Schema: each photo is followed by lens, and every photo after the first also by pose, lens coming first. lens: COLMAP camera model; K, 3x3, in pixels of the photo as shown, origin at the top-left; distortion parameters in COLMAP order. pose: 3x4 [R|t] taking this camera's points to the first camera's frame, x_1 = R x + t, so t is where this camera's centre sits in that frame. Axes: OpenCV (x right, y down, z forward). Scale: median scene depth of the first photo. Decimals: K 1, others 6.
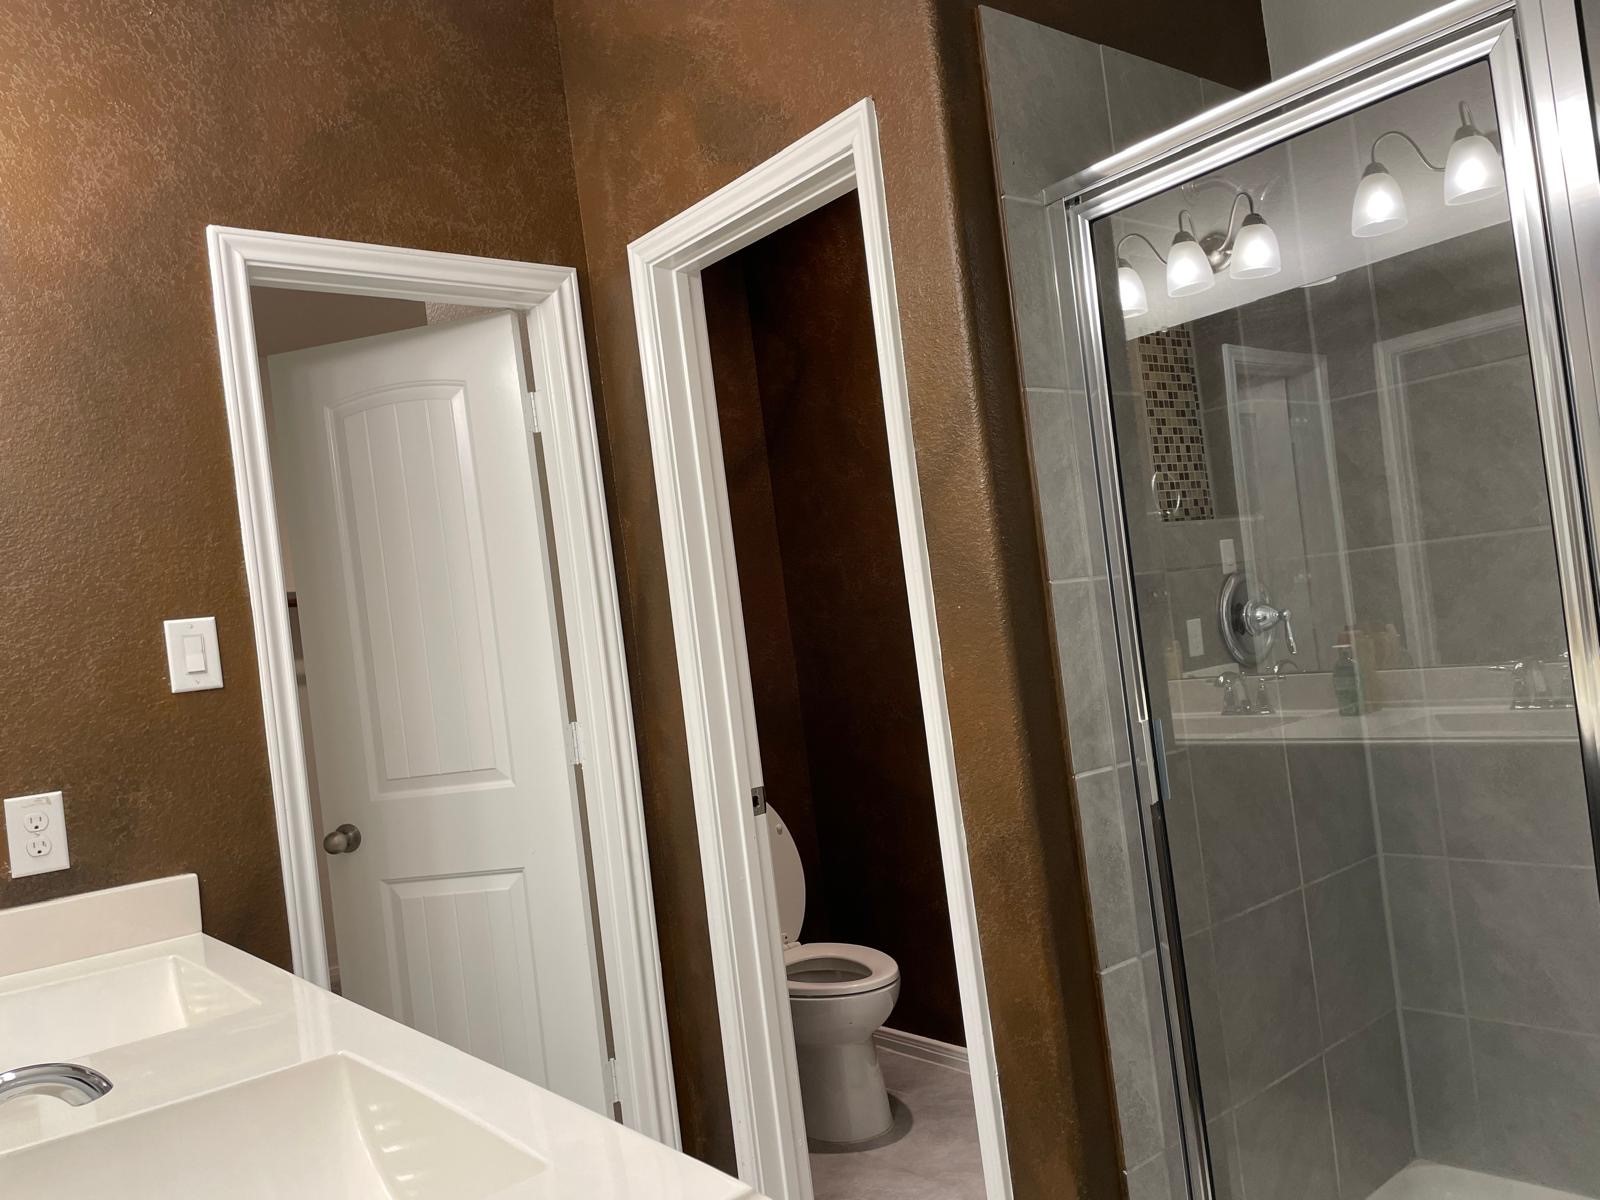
lens RADIAL K [[1177.9, 0, 808.4], [0, 1177.9, 608.5], [0, 0, 1]] dist [0.031521, -0.040852]
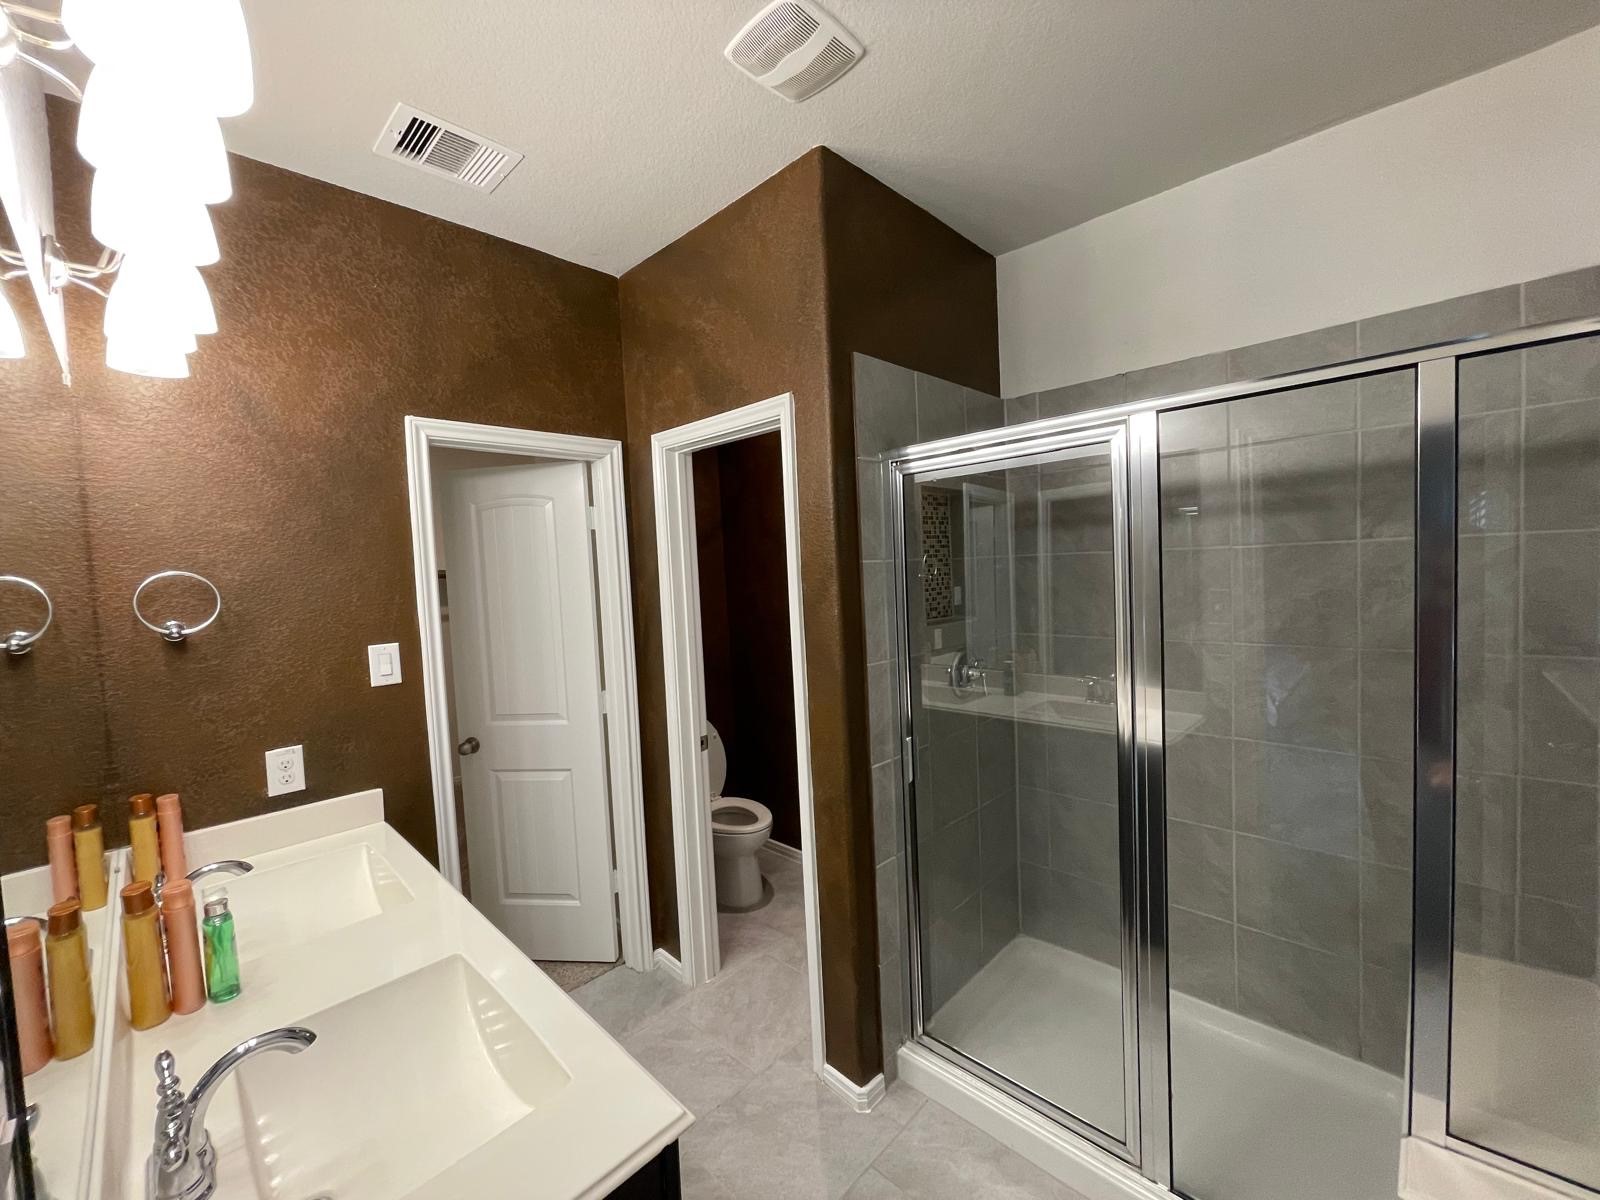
lens RADIAL K [[634.7, 0, 809.3], [0, 634.7, 598.5], [0, 0, 1]] dist [-0.000520, 0.000576]
pose [[0.990187, 0.070868, 0.120443, -0.015393], [-0.077048, 0.995897, 0.047454, -0.134712], [-0.116586, -0.056269, 0.991585, -0.001281]]
